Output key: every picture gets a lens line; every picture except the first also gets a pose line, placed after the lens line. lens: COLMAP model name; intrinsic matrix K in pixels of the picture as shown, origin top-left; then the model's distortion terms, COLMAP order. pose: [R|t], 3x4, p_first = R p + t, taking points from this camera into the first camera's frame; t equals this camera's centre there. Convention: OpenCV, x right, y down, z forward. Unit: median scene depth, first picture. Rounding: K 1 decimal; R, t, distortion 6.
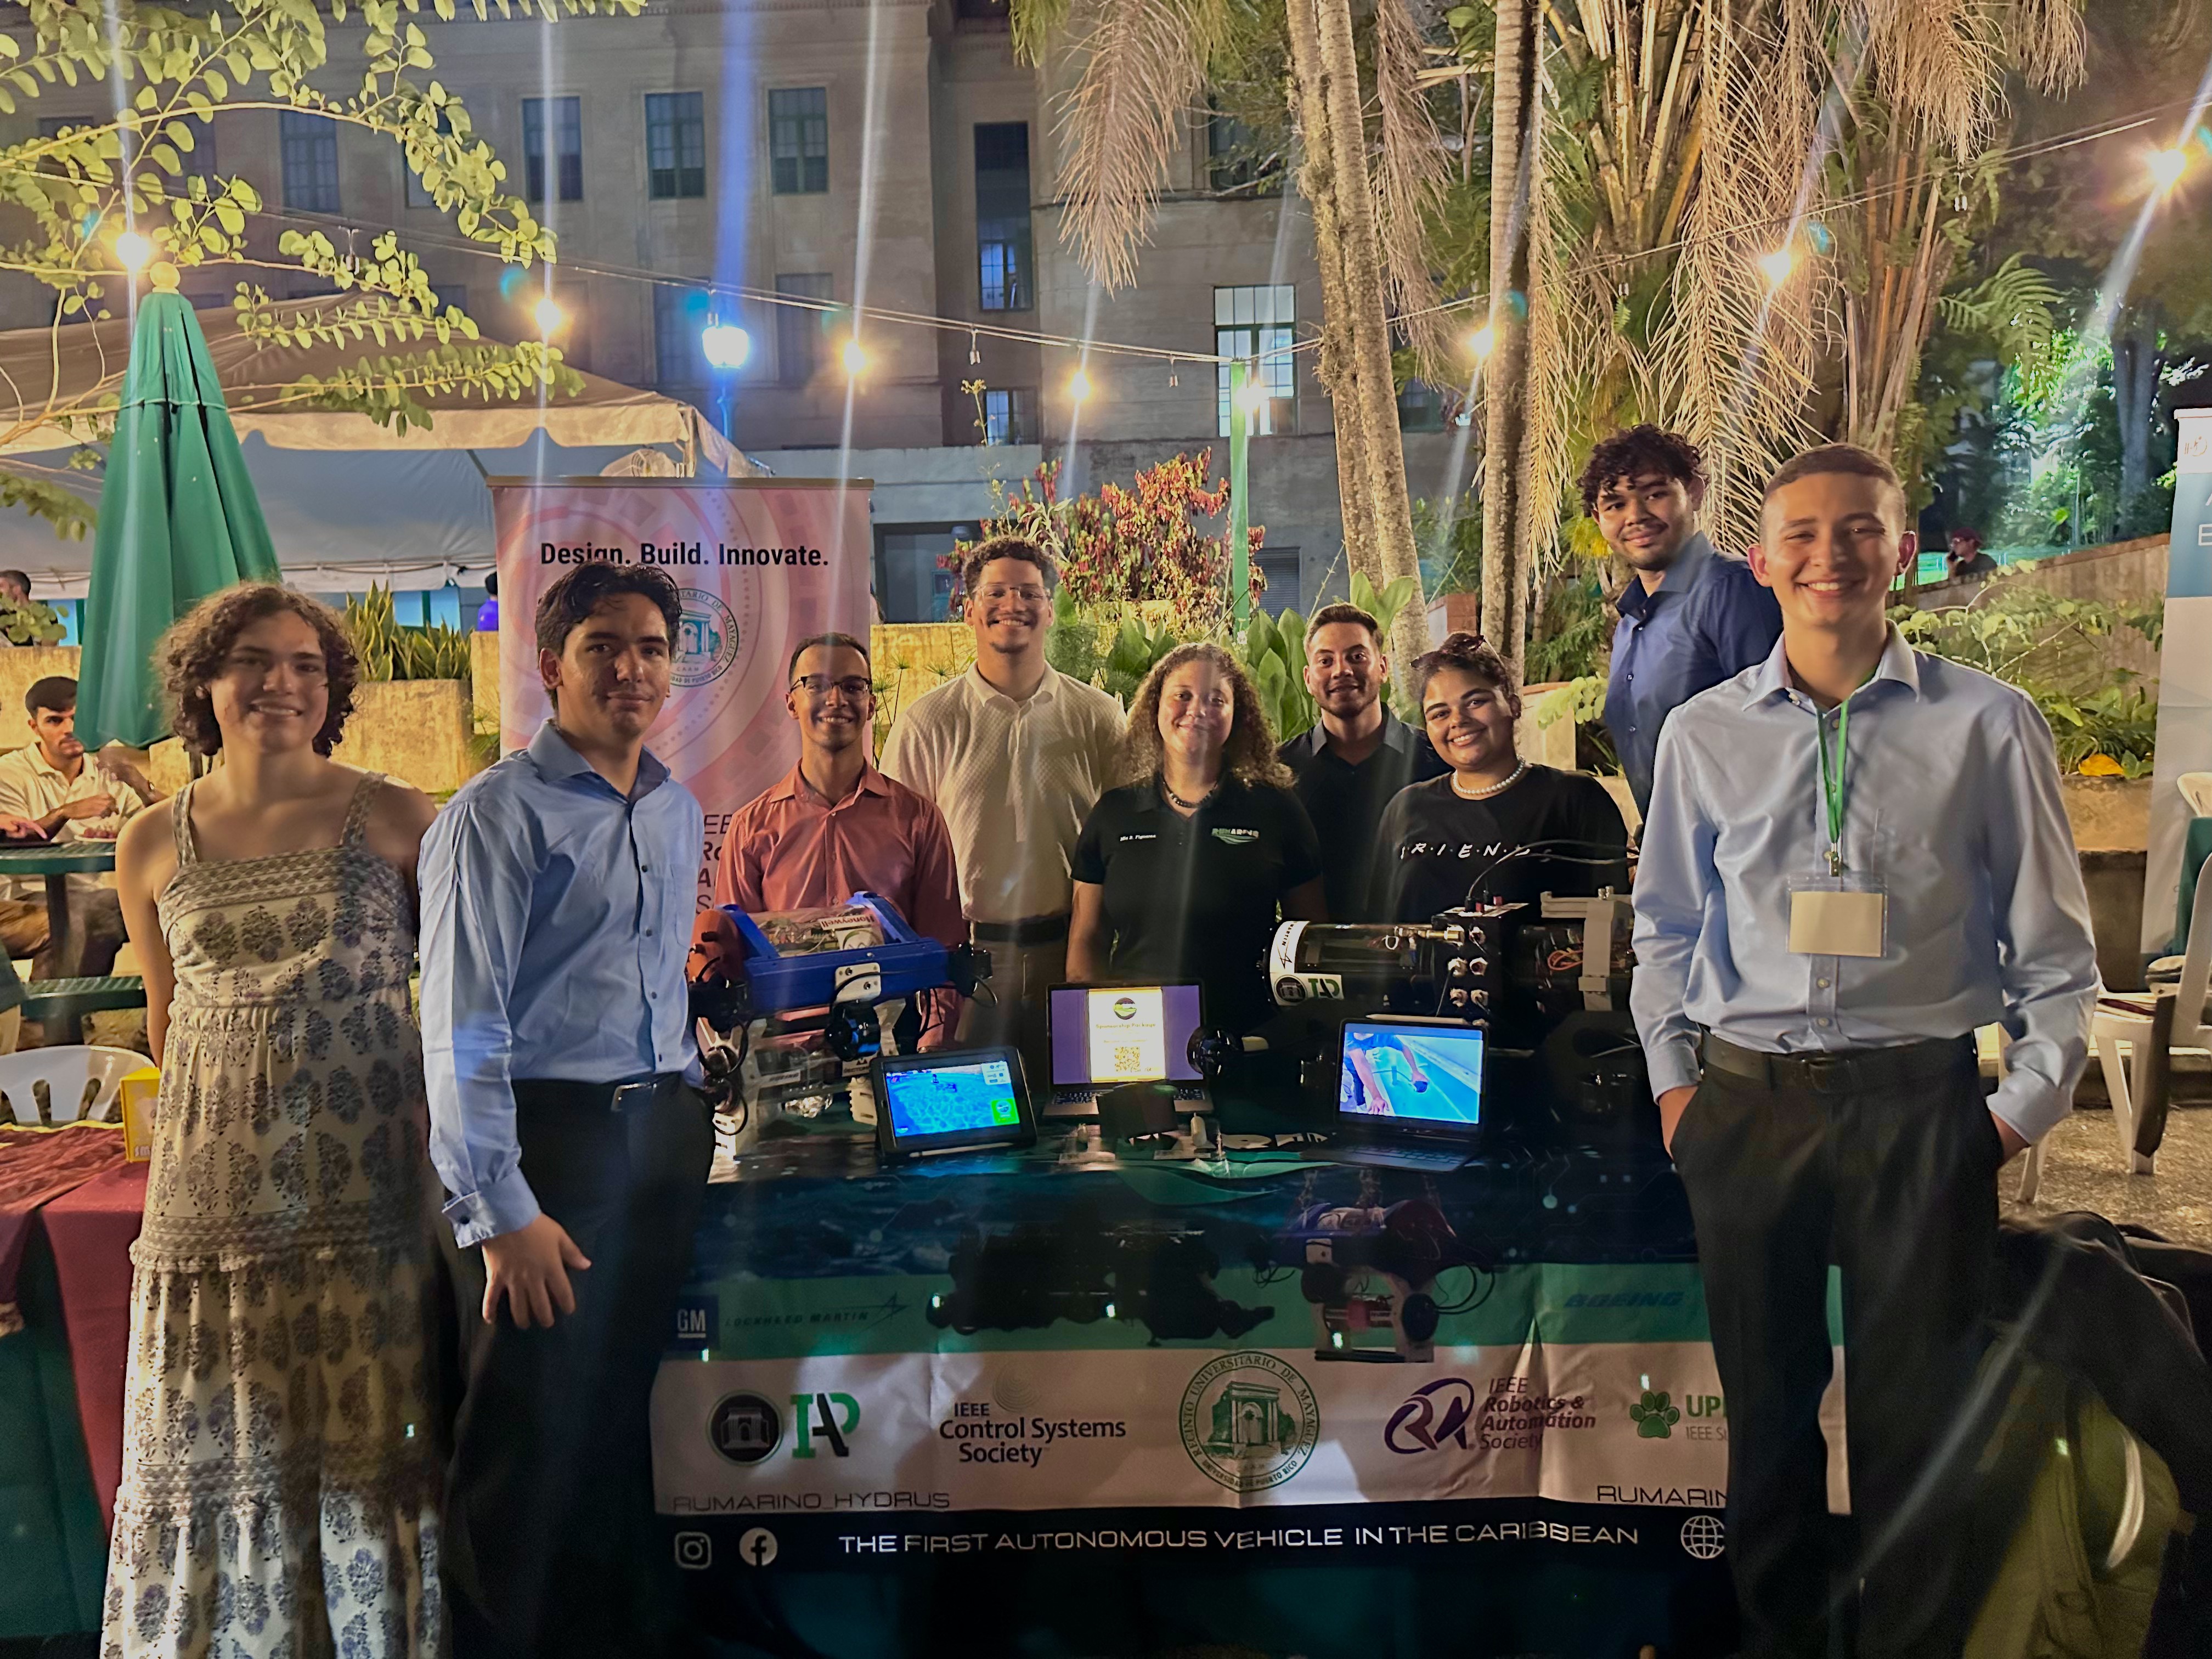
lens RADIAL K [[1549.6, 0, 1084.6], [0, 1549.6, 838.8], [0, 0, 1]] dist [0.000033, -0.073083]
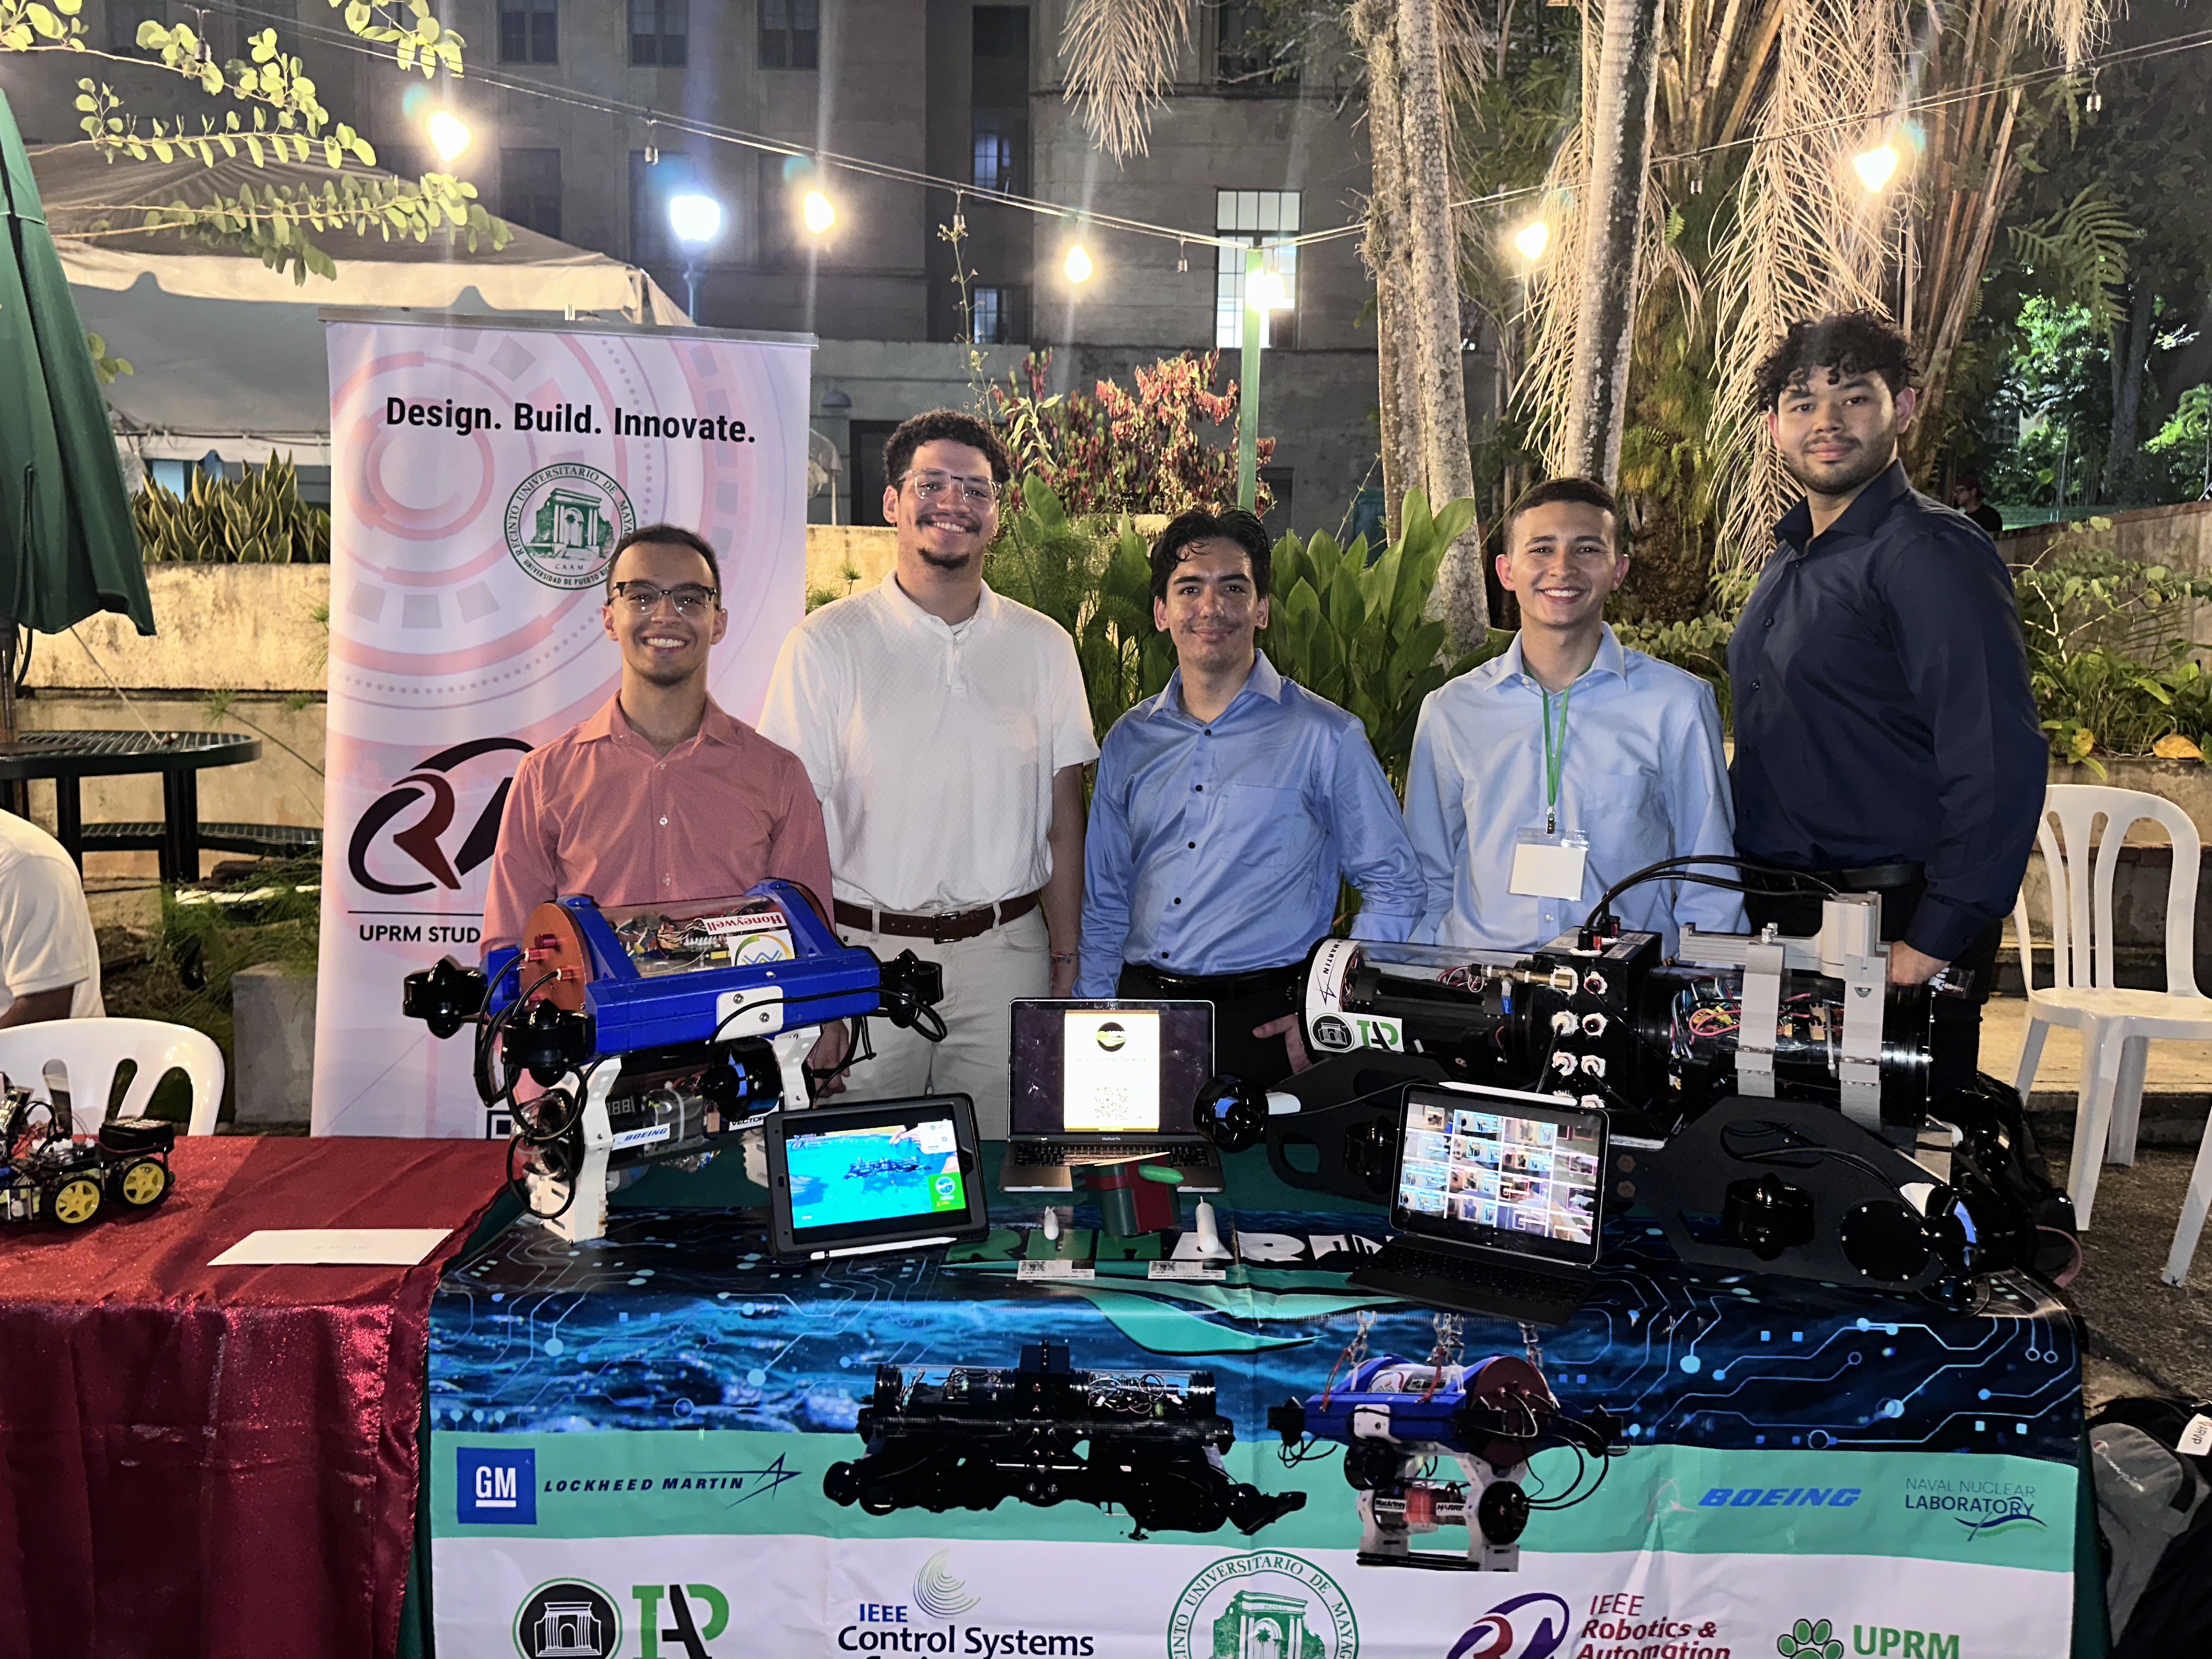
lens RADIAL K [[1555.4, 0, 1106.0], [0, 1555.4, 829.5], [0, 0, 1]] dist [-0.002509, -0.036158]
pose [[0.998499, 0.042821, 0.034149, -0.004222], [-0.044372, 0.997953, 0.046043, -0.017401], [-0.032107, -0.047489, 0.998356, 0.136005]]
